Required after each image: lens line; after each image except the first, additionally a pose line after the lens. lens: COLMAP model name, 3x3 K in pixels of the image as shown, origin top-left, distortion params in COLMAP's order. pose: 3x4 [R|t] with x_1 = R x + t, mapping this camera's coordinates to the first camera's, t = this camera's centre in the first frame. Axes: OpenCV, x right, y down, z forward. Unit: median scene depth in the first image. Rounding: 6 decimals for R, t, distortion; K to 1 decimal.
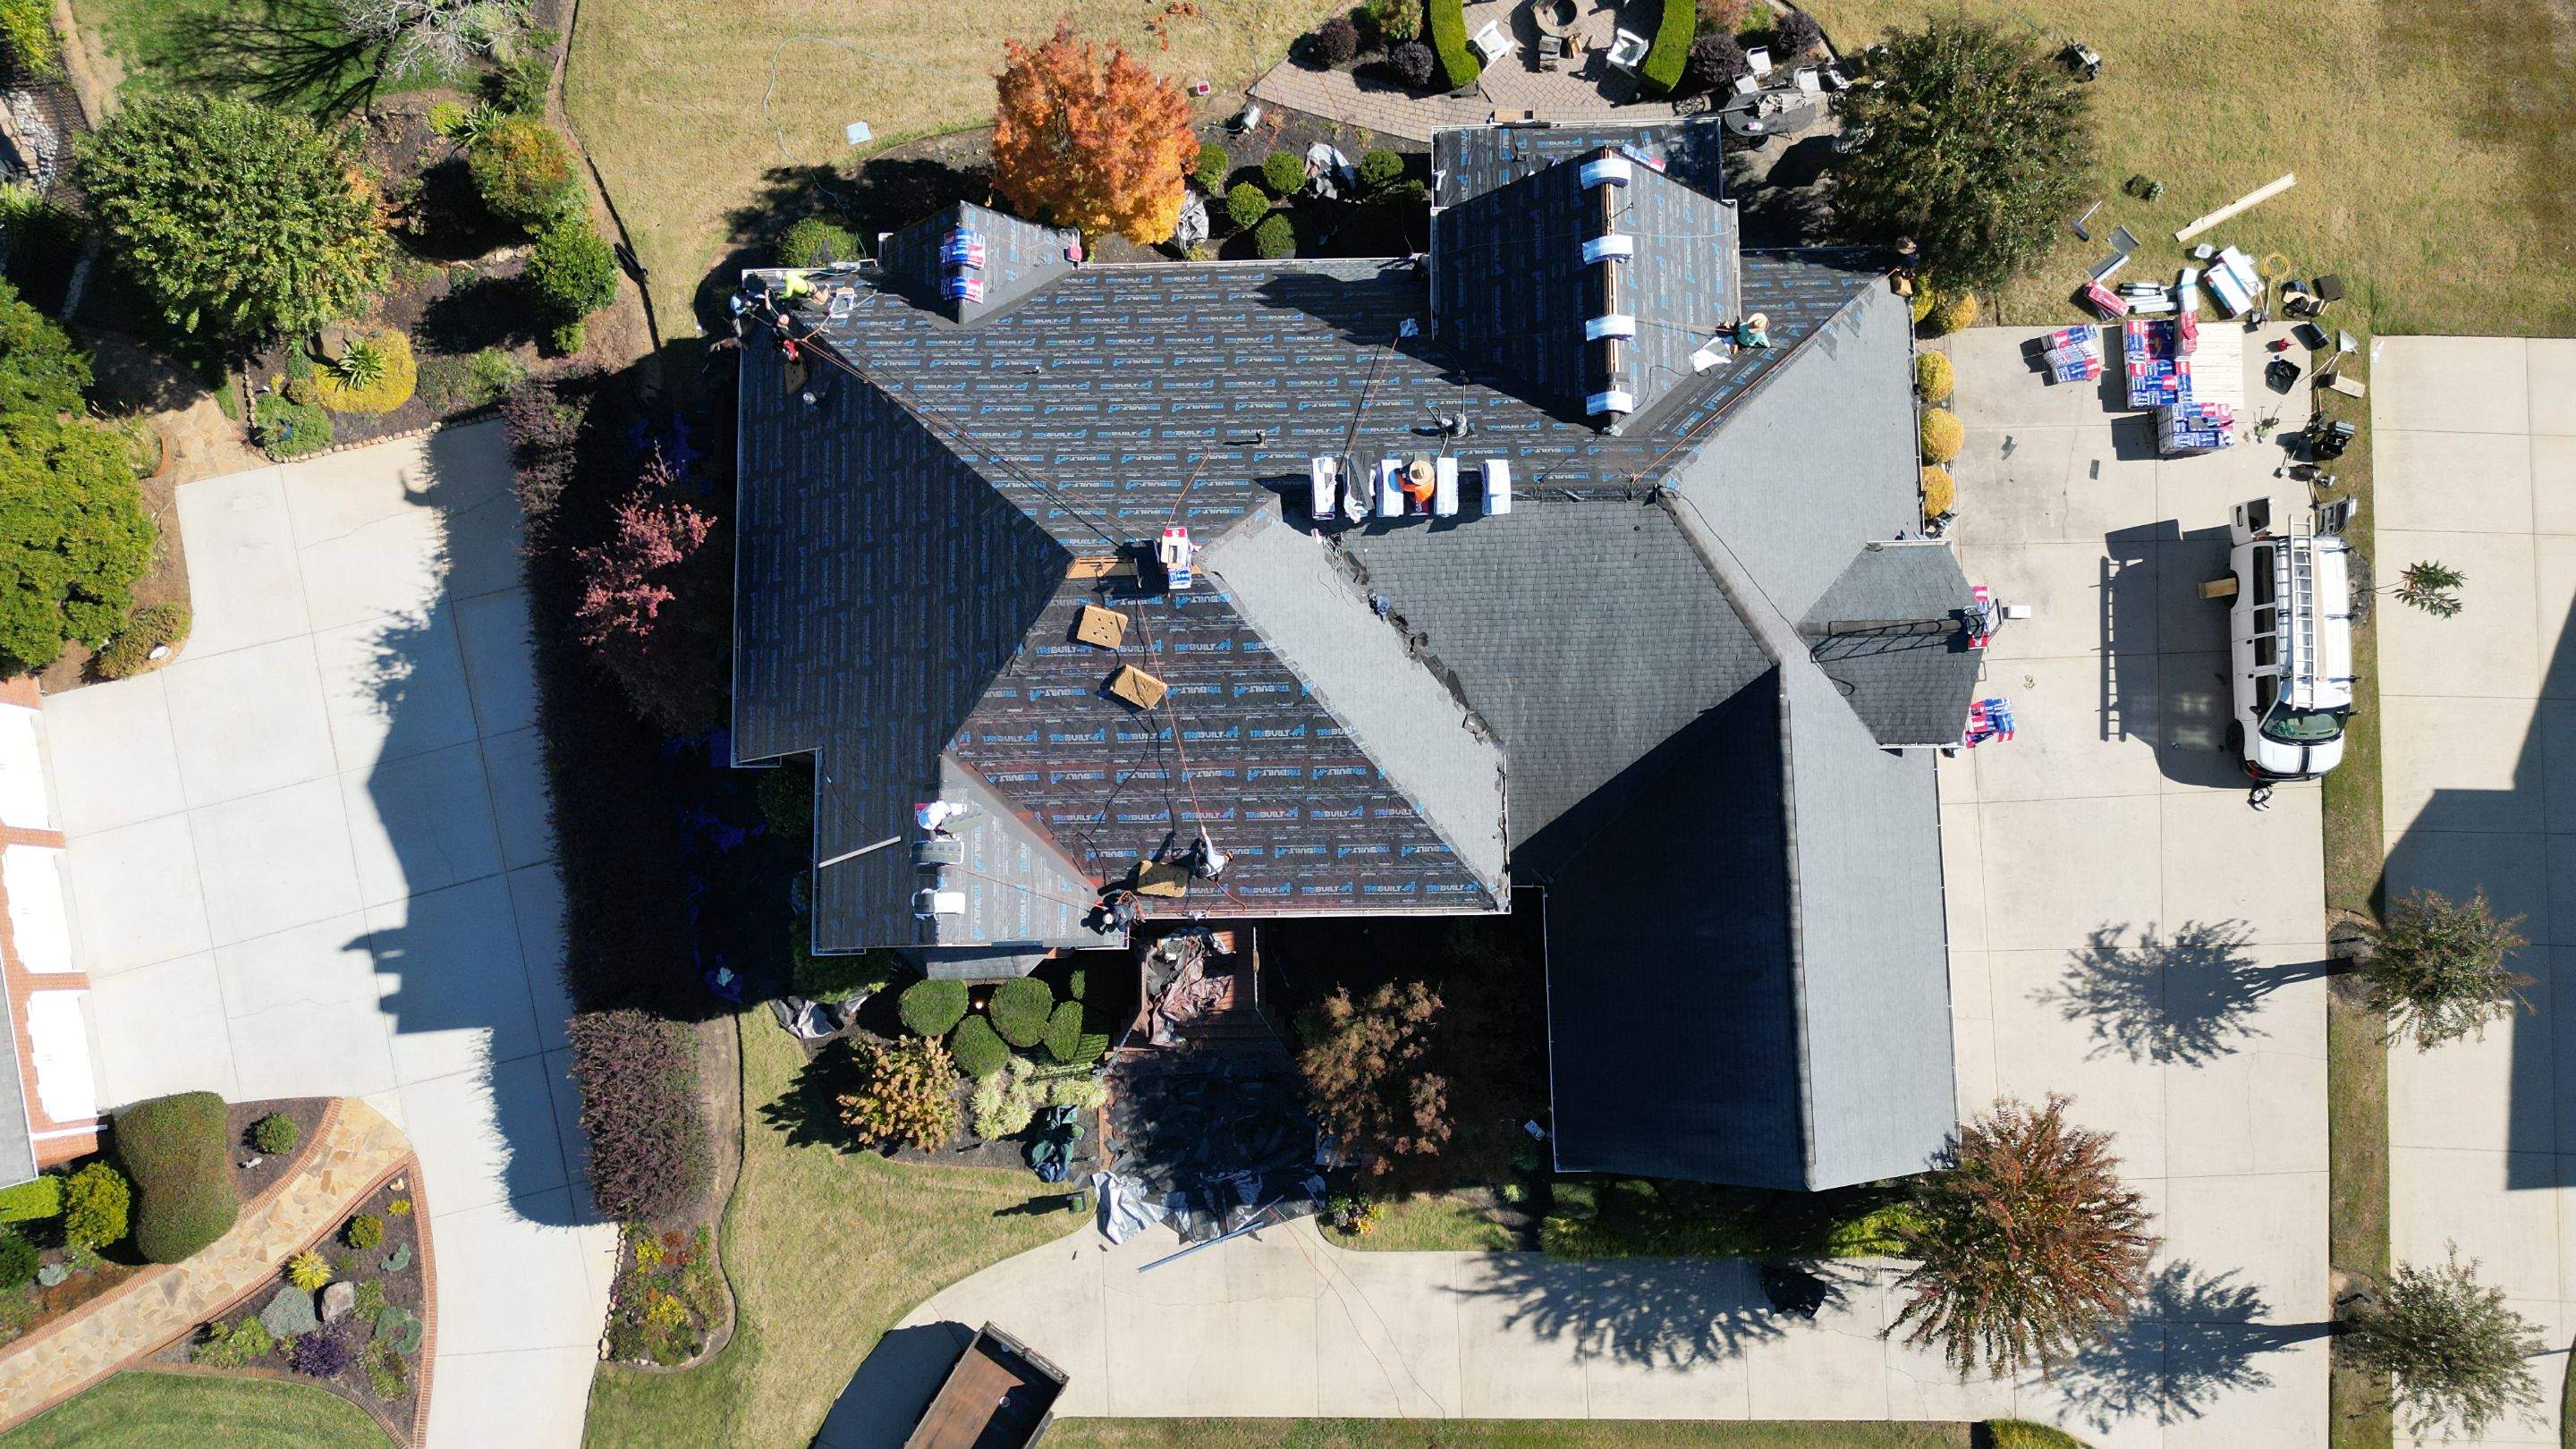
lens RADIAL K [[1797.8, 0, 1290.1], [0, 1797.8, 714.6], [0, 0, 1]] dist [0.078560, -0.069736]
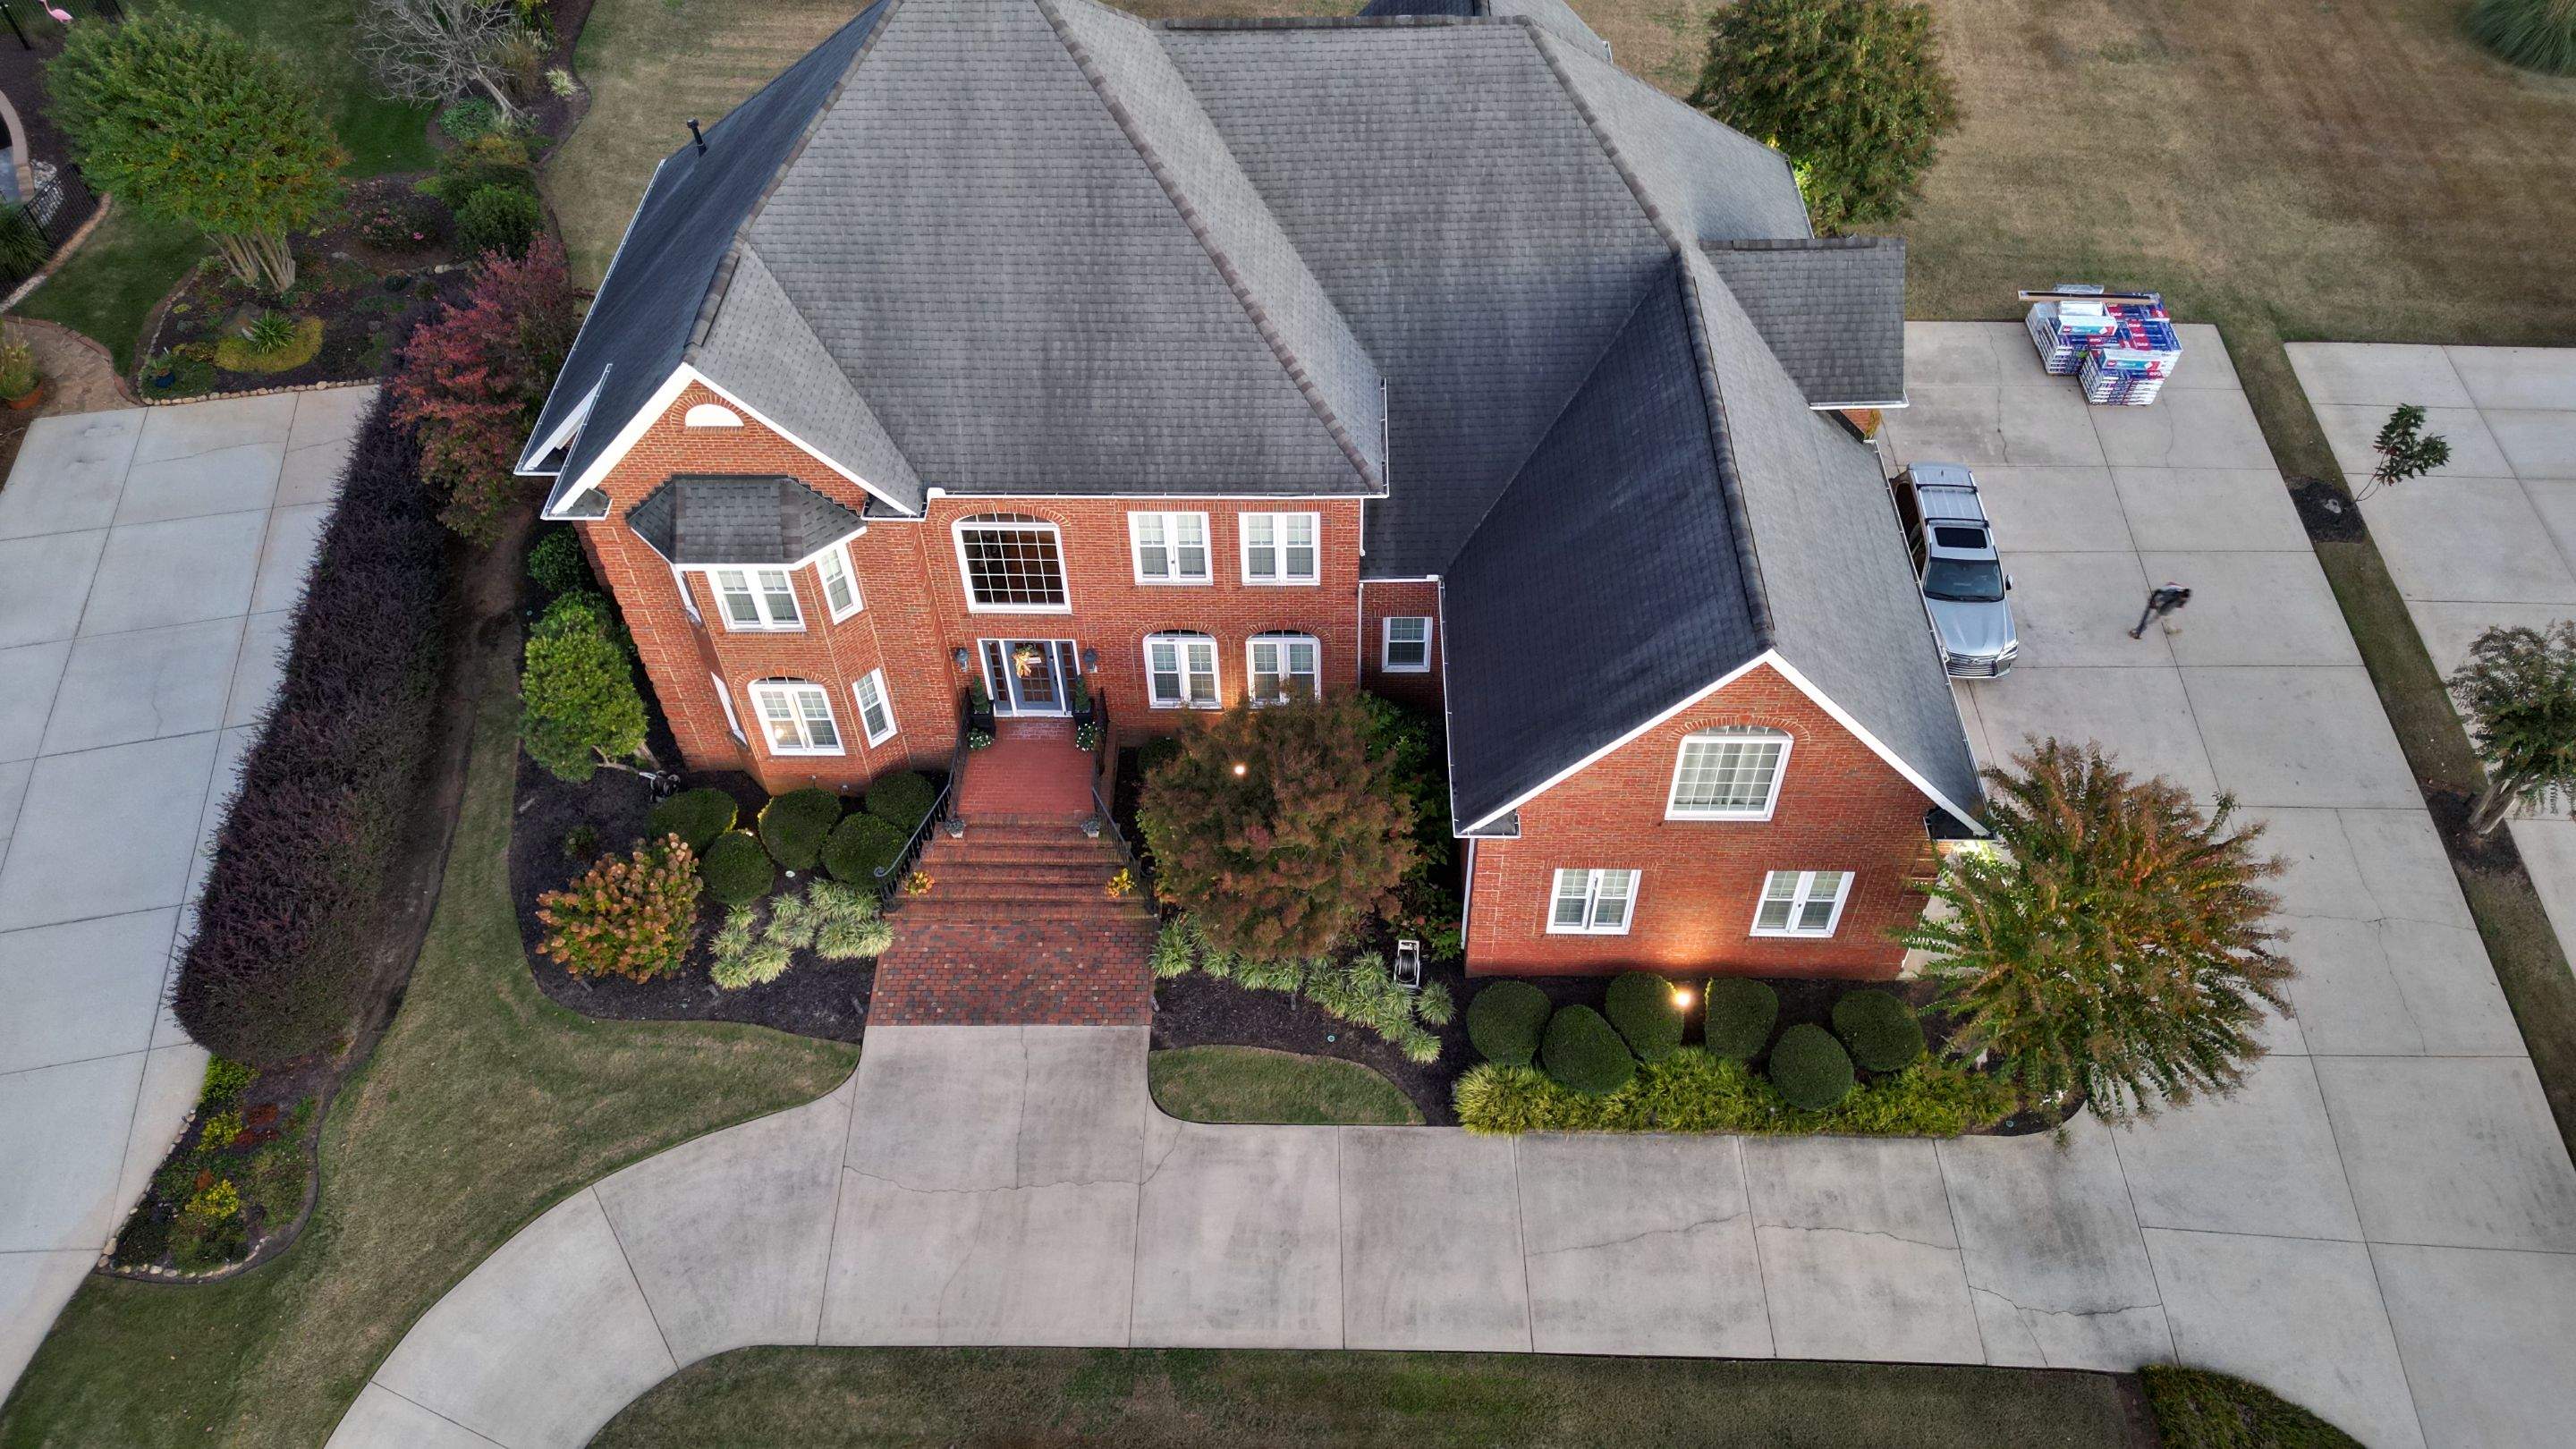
lens RADIAL K [[1797.8, 0, 1290.1], [0, 1797.8, 714.6], [0, 0, 1]] dist [0.078560, -0.069736]
pose [[0.999466, 0.026171, -0.019577, 0.080374], [-0.032667, 0.818768, -0.573194, 0.566284], [0.001028, 0.573527, 0.819186, 0.314748]]
